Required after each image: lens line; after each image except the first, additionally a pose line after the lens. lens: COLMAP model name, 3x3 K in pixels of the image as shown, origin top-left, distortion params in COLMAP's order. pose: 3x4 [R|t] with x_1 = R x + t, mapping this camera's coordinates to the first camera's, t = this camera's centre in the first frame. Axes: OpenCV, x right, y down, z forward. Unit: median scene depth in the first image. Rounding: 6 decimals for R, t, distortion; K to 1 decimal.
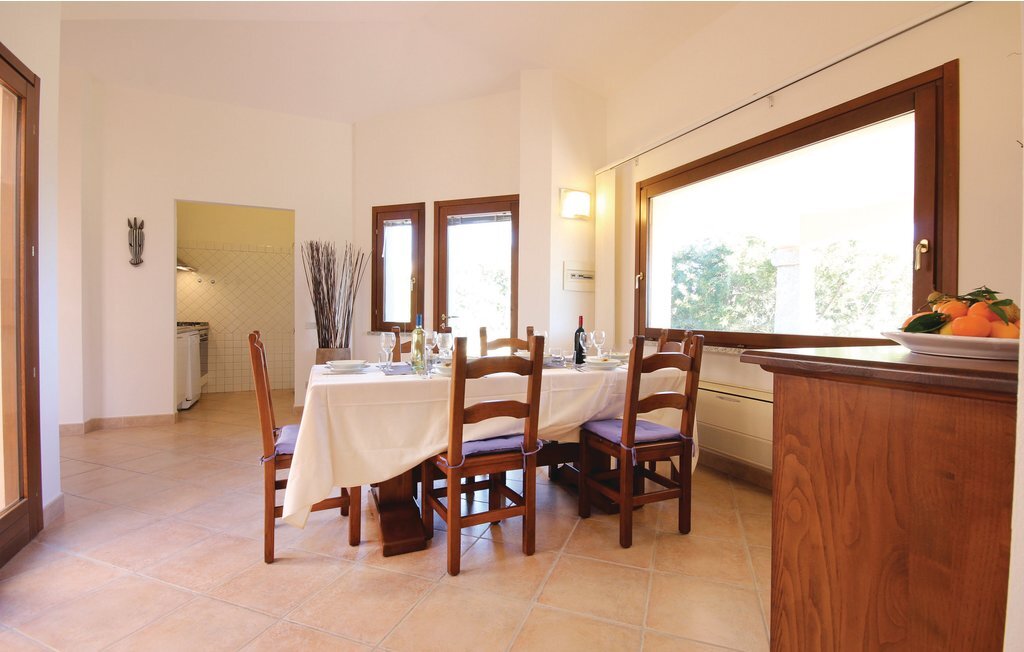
lens RADIAL K [[484.3, 0, 518.3], [0, 484.3, 323.2], [0, 0, 1]] dist [0.000699, 0.000284]
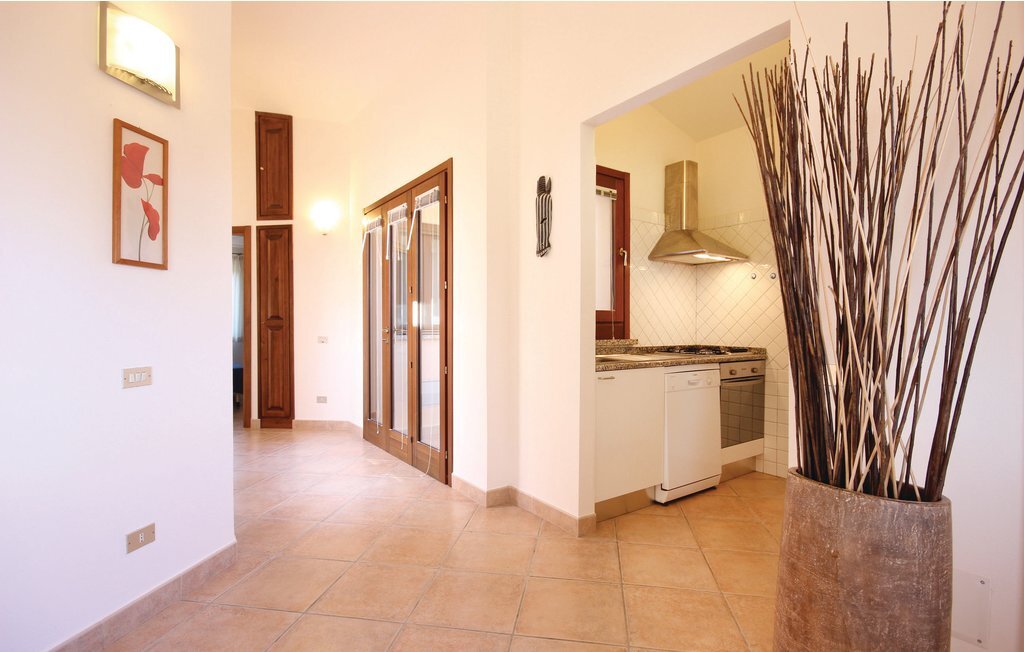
lens RADIAL K [[484.3, 0, 515.9], [0, 484.3, 328.4], [0, 0, 1]] dist [0.000699, 0.000284]
pose [[0.194712, -0.009010, -0.980819, -0.145674], [-0.016212, 0.999792, -0.012403, -0.012589], [0.980727, 0.018316, 0.194525, 0.621693]]
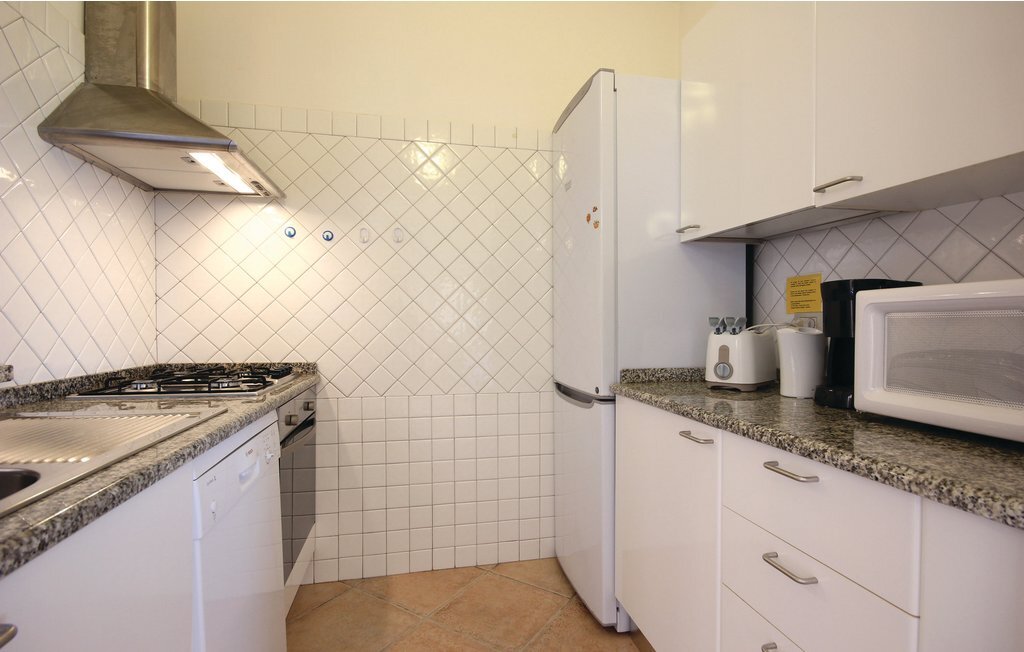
lens RADIAL K [[484.3, 0, 513.2], [0, 484.3, 332.1], [0, 0, 1]] dist [0.000699, 0.000284]
pose [[0.978257, -0.004209, -0.207354, -0.460025], [0.003913, 0.999991, -0.001837, -0.021004], [0.207360, 0.000986, 0.978264, 0.735741]]
